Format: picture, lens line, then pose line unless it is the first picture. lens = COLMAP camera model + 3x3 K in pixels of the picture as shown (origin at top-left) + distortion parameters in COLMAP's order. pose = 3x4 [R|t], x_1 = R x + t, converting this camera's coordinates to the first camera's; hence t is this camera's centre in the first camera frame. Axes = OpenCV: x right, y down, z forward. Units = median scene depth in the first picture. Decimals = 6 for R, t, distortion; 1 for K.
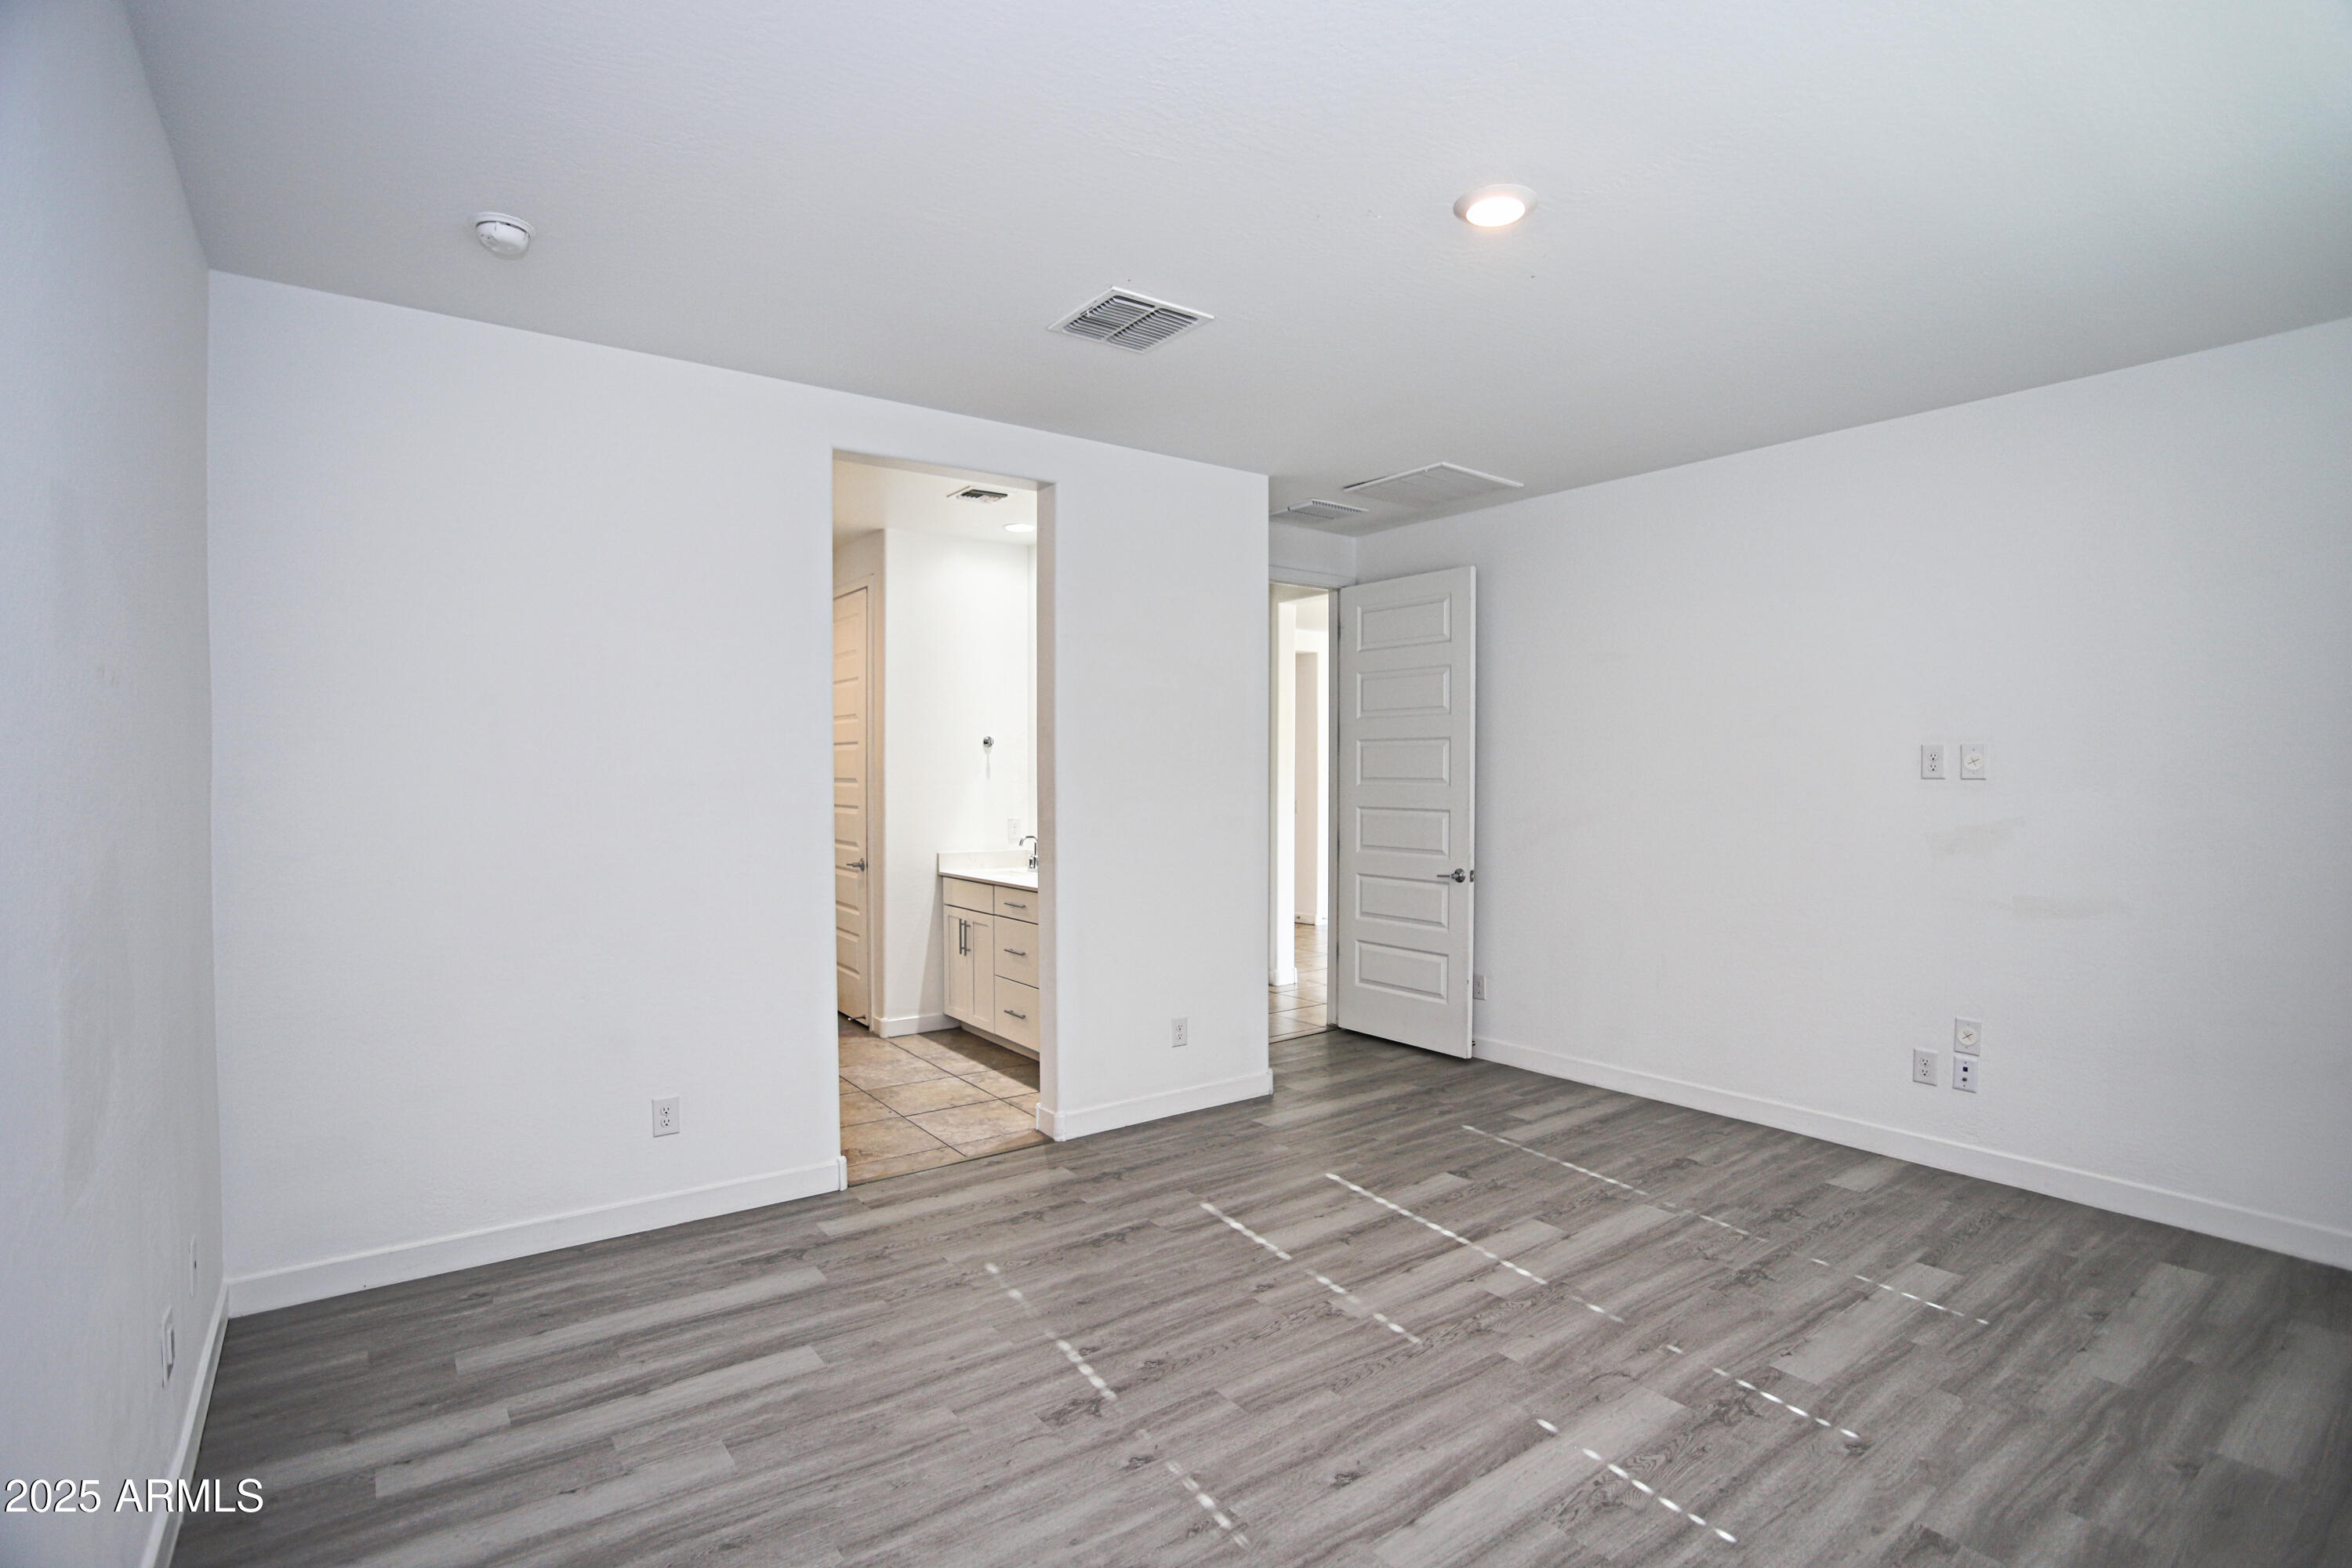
lens RADIAL K [[1143.3, 0, 1183.2], [0, 1143.3, 786.2], [0, 0, 1]] dist [-0.061058, 0.025121]
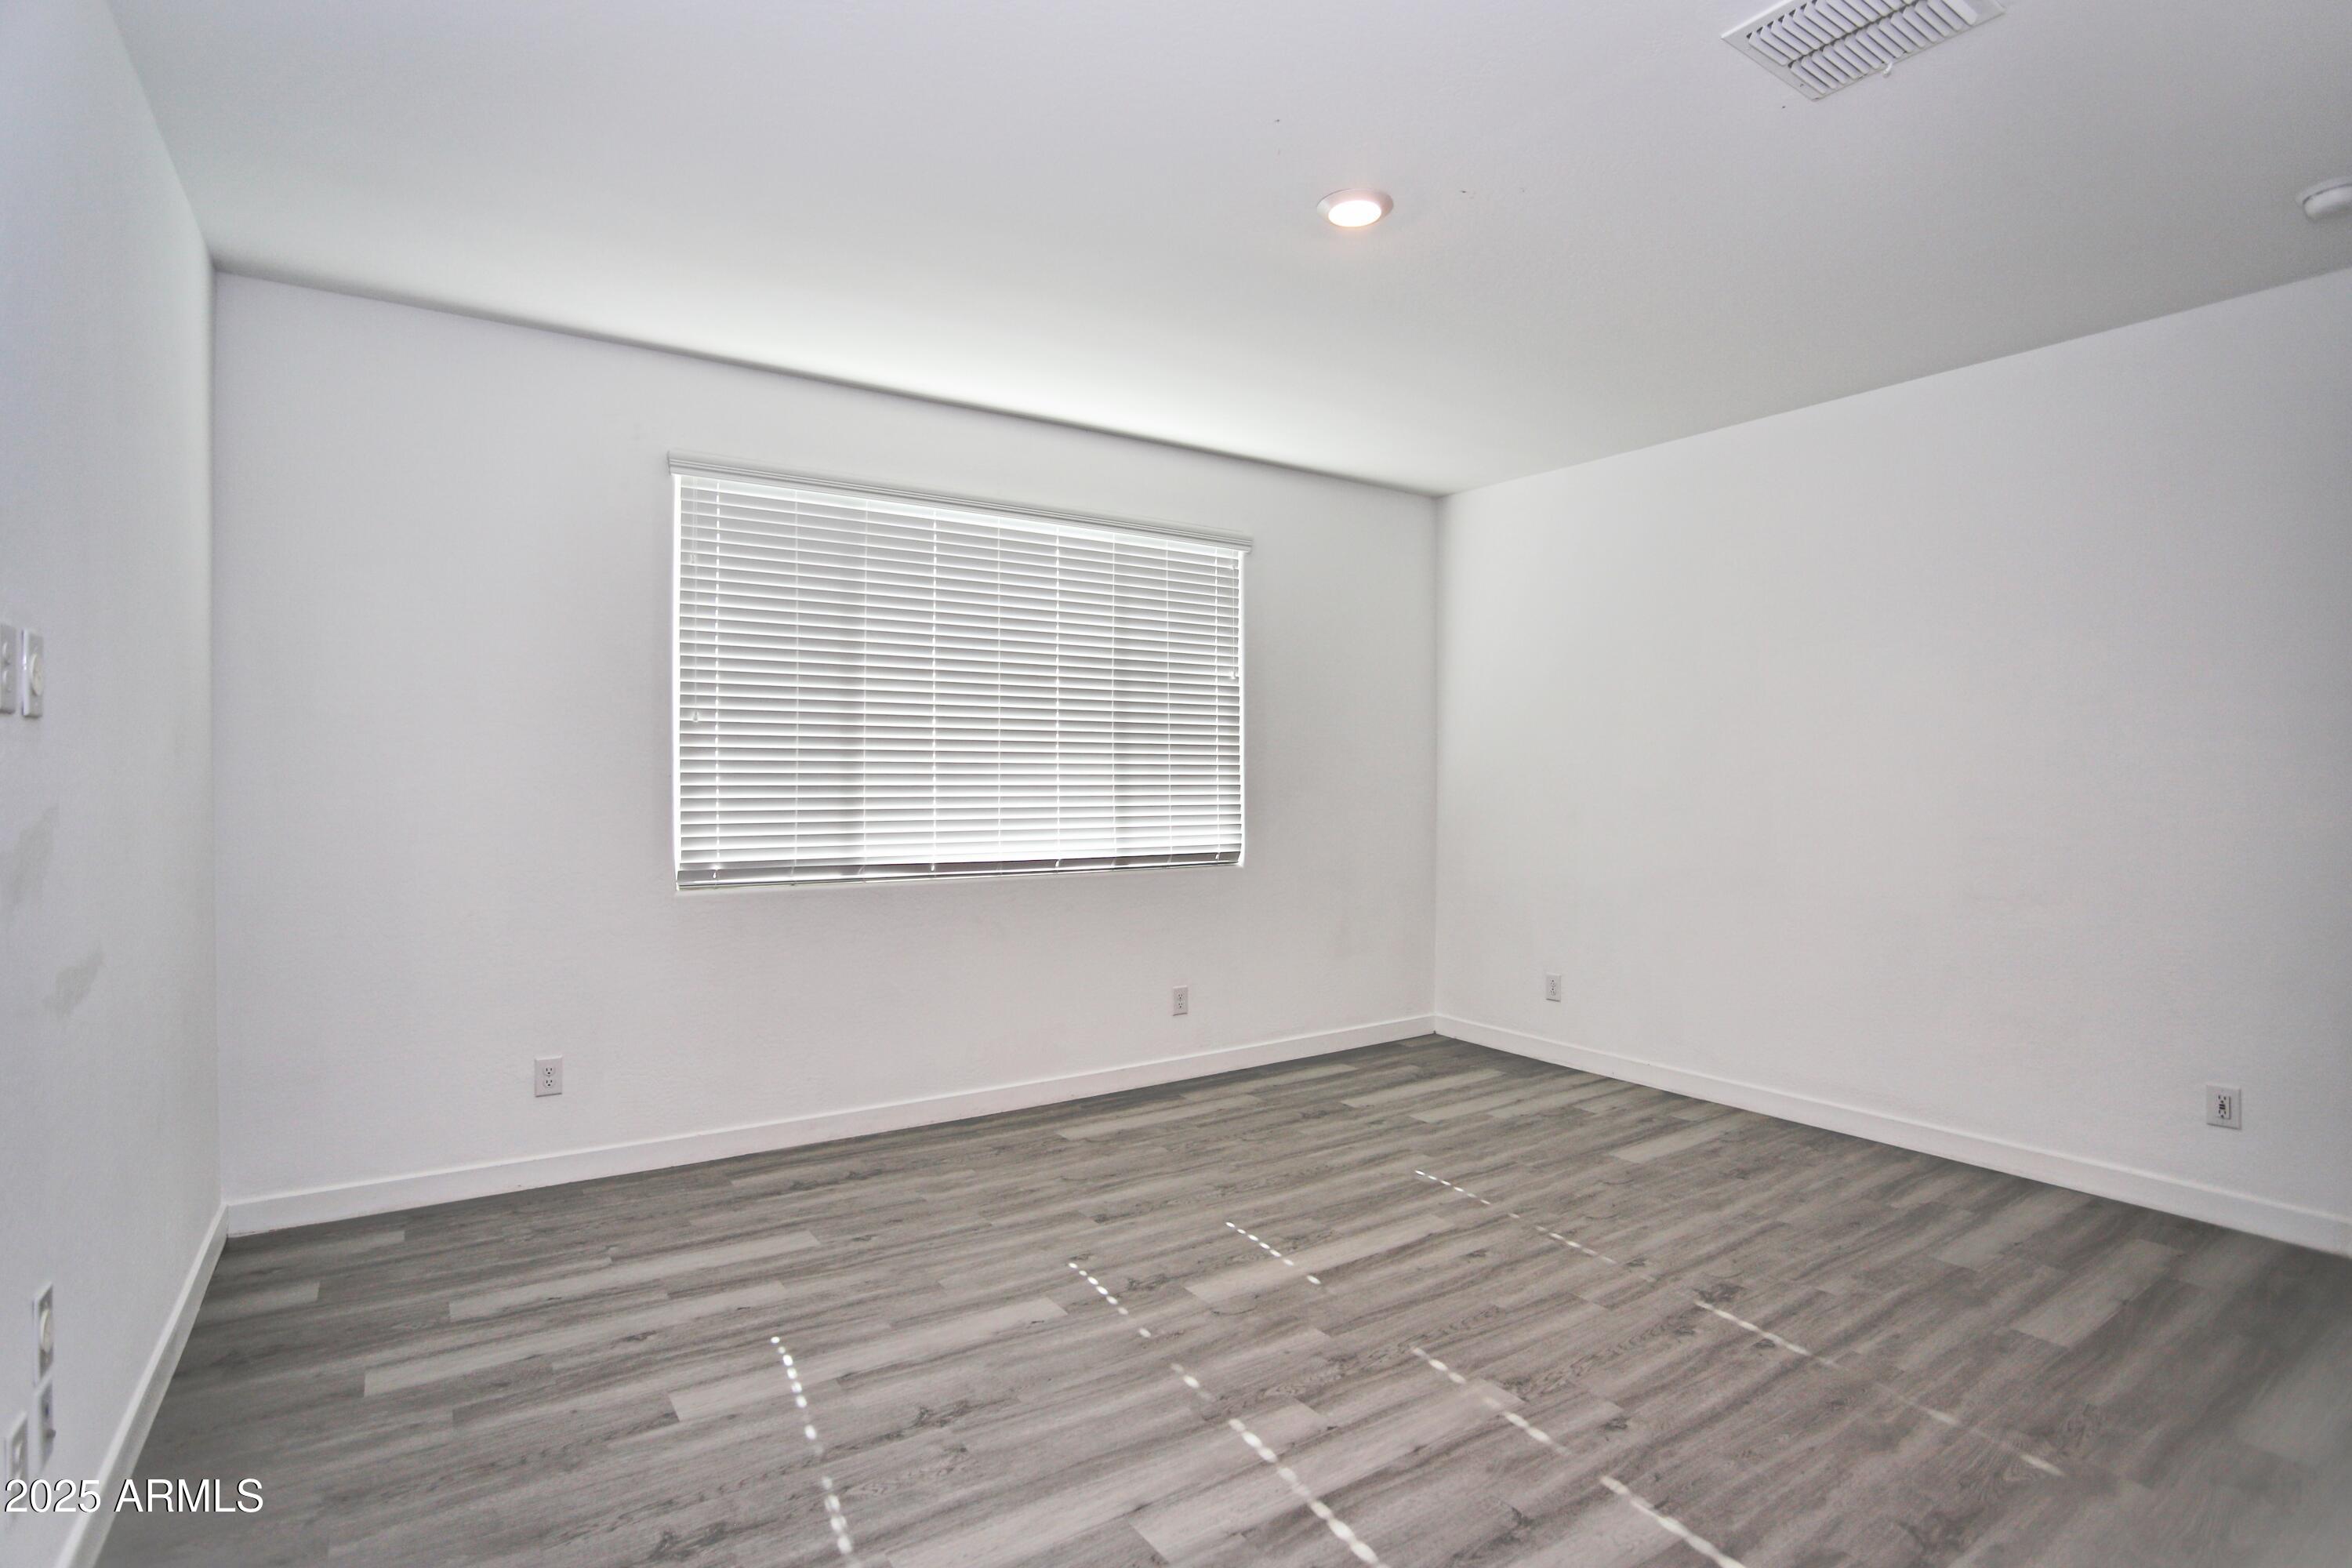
lens RADIAL K [[1143.3, 0, 1183.2], [0, 1143.3, 786.2], [0, 0, 1]] dist [-0.061058, 0.025121]
pose [[-0.998902, -0.002749, 0.046766, 0.350589], [-0.001807, 0.999795, 0.020173, 0.014688], [-0.046812, 0.020067, -0.998702, 1.891631]]
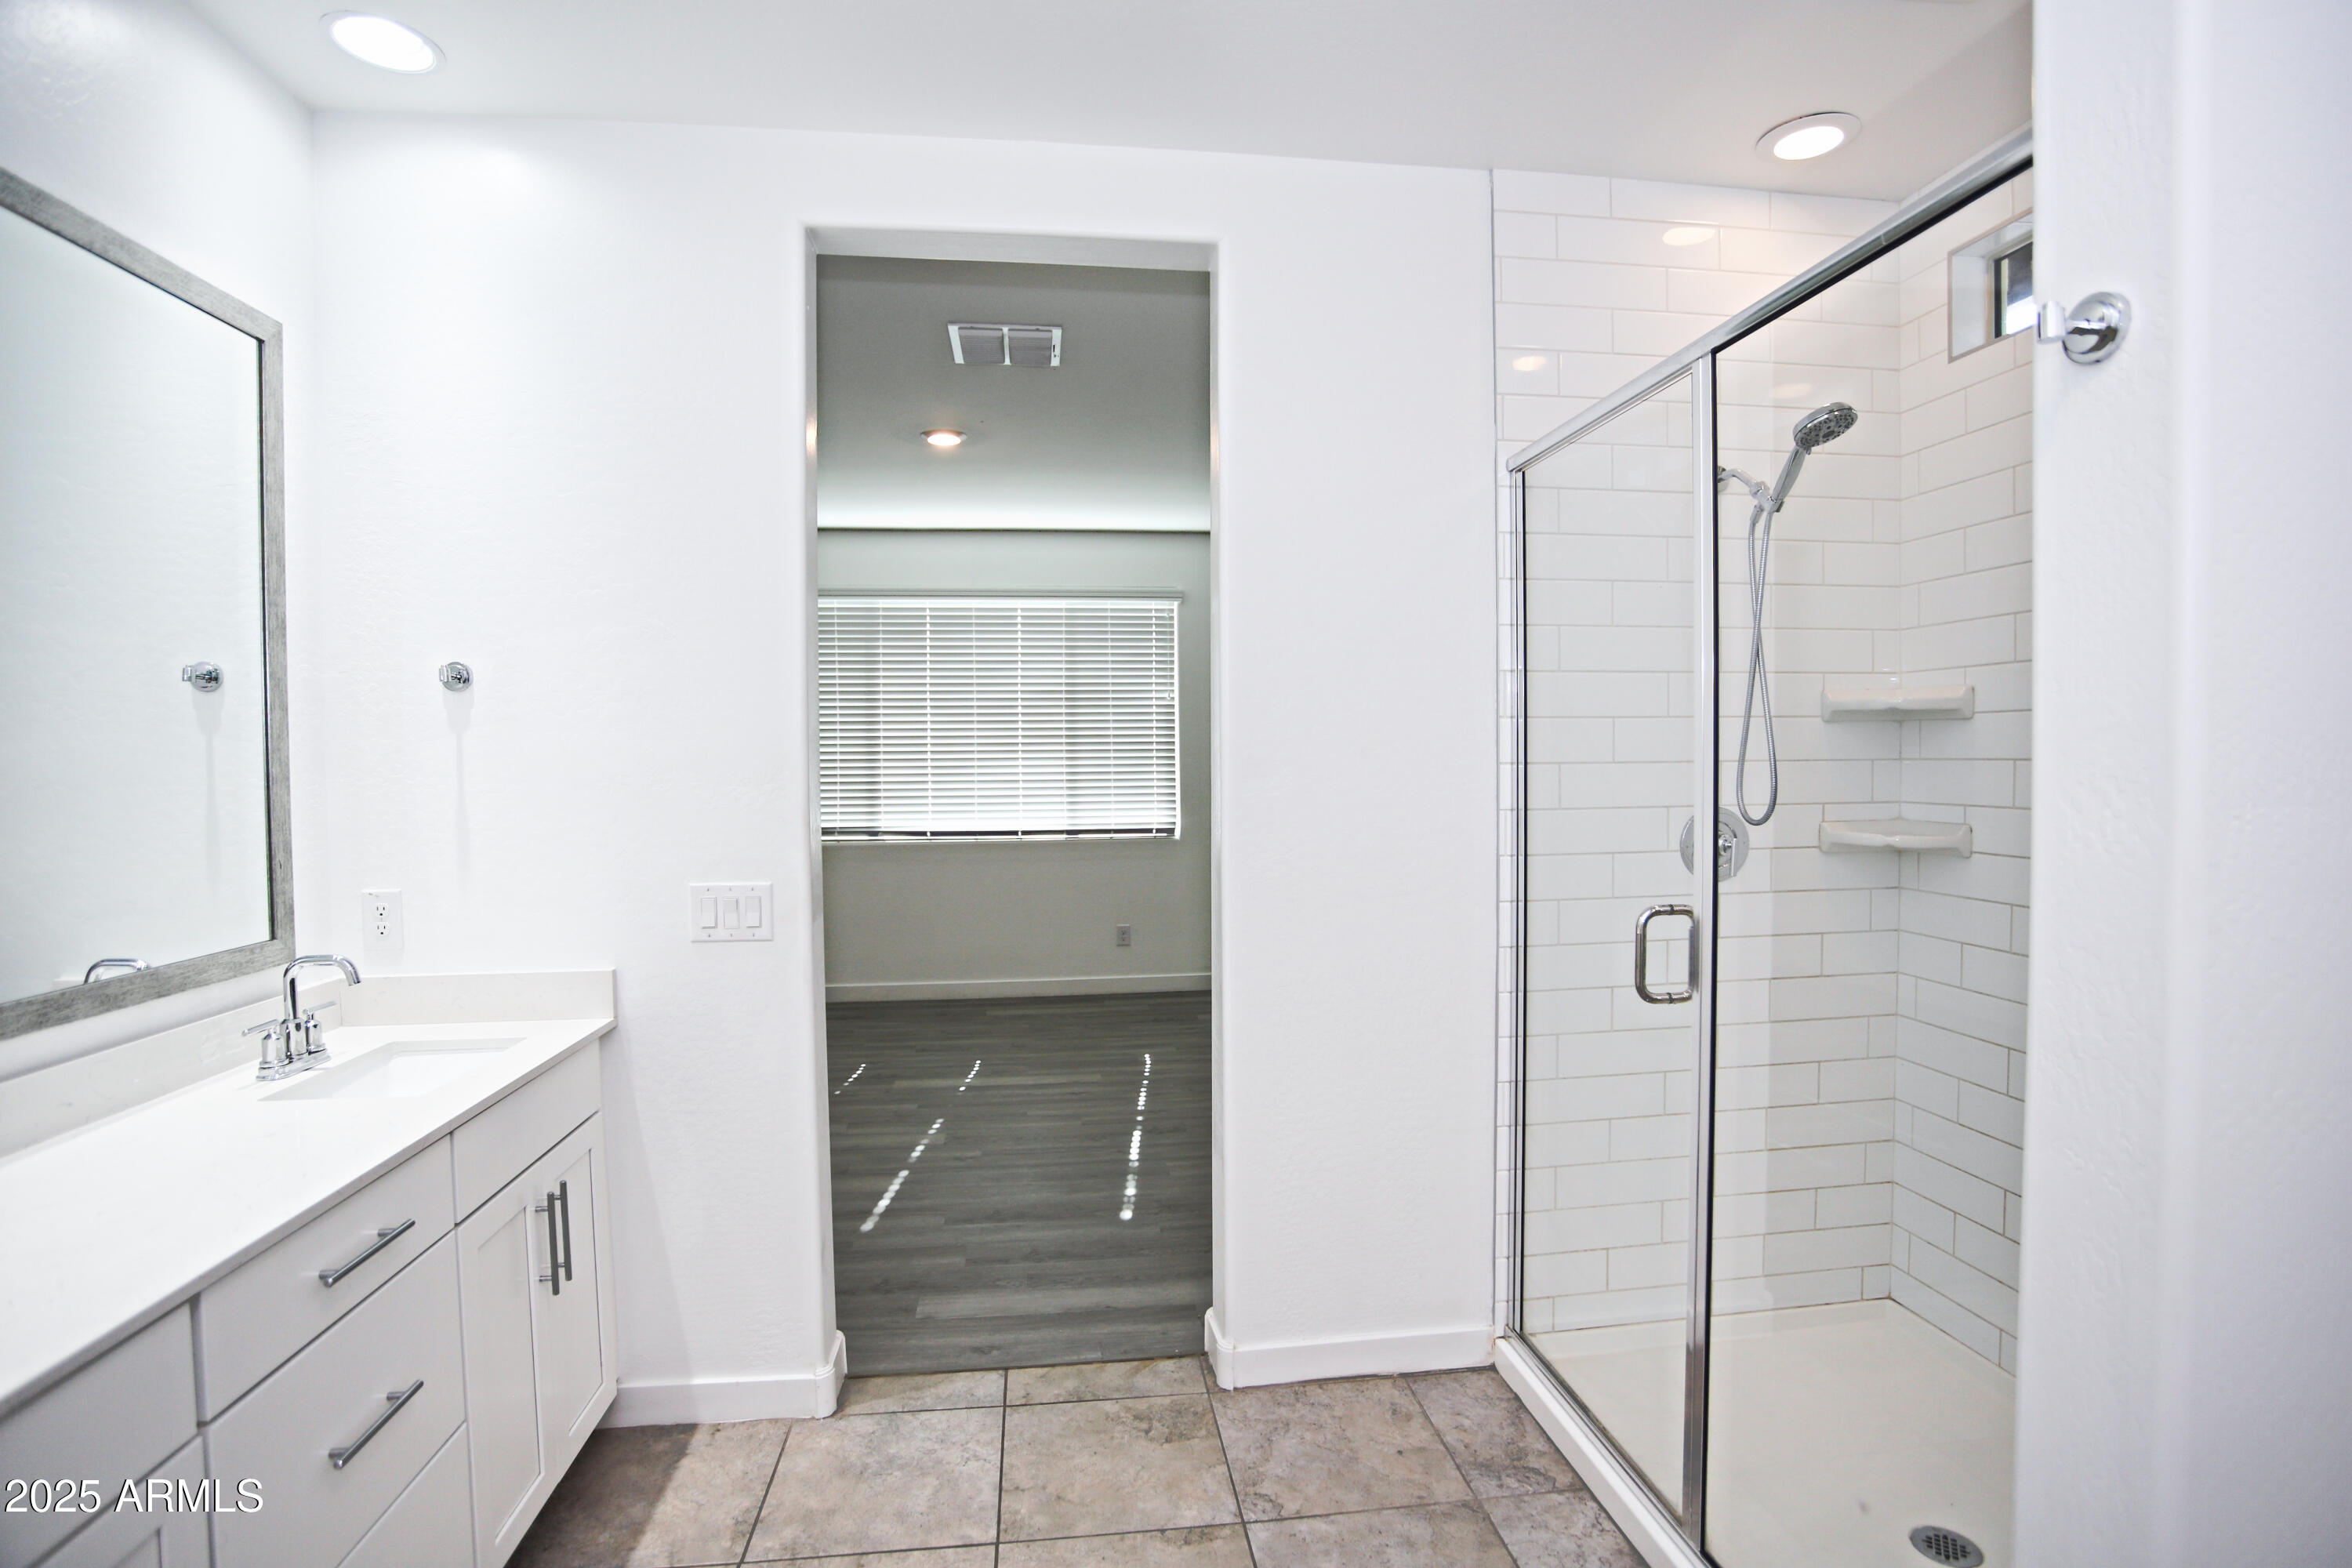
lens RADIAL K [[1125.0, 0, 1176.0], [0, 1125.0, 784.0], [0, 0, 1]] dist [-0.000327, 0.000047]
pose [[-0.867560, -0.003623, 0.497319, -0.835371], [0.014736, 0.999347, 0.032986, -0.016711], [-0.497114, 0.035945, -0.866940, 2.141316]]
